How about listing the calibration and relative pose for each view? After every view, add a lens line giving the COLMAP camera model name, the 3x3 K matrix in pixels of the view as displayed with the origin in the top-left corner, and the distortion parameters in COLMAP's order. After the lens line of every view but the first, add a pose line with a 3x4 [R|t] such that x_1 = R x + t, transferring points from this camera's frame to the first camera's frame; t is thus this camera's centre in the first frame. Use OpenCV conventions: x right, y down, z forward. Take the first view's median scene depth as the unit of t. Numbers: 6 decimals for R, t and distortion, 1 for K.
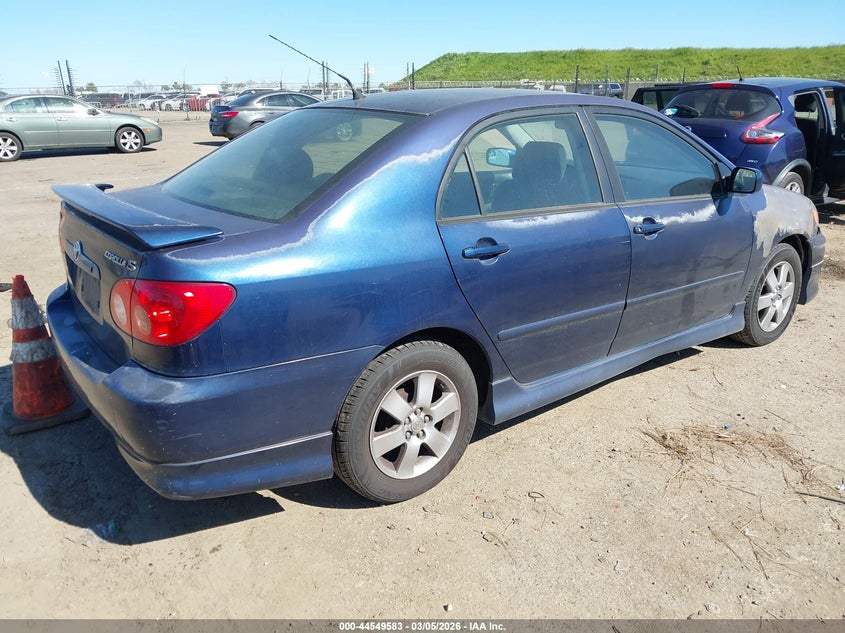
lens RADIAL K [[664.5, 0, 422.5], [0, 664.5, 316.5], [0, 0, 1]] dist [-0.026593, 0.001317]
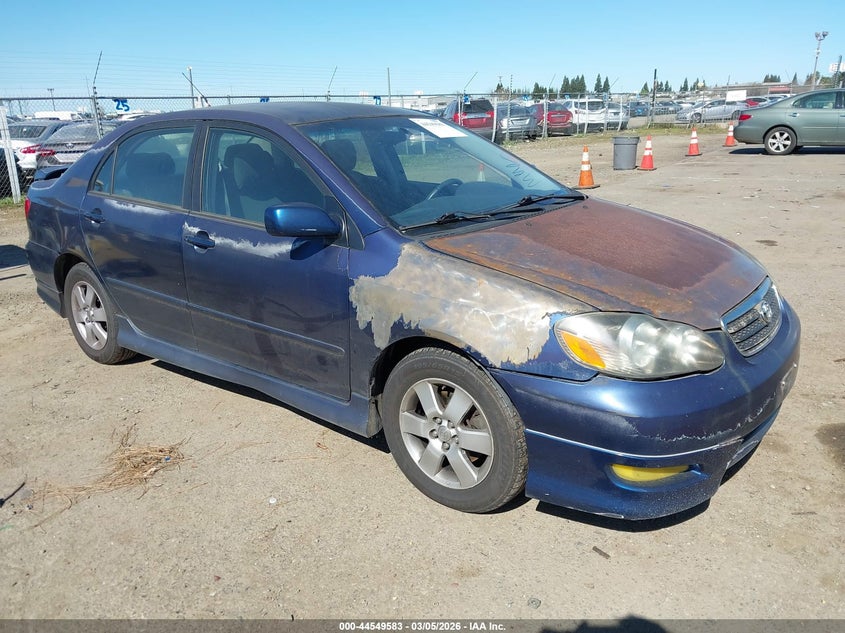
lens RADIAL K [[658.4, 0, 422.5], [0, 658.4, 316.5], [0, 0, 1]] dist [0.009132, 0.007296]
pose [[0.285595, 0.298177, -0.910783, 1.142529], [-0.289833, 0.932735, 0.214481, -0.279306], [0.913473, 0.202720, 0.352806, 0.794921]]
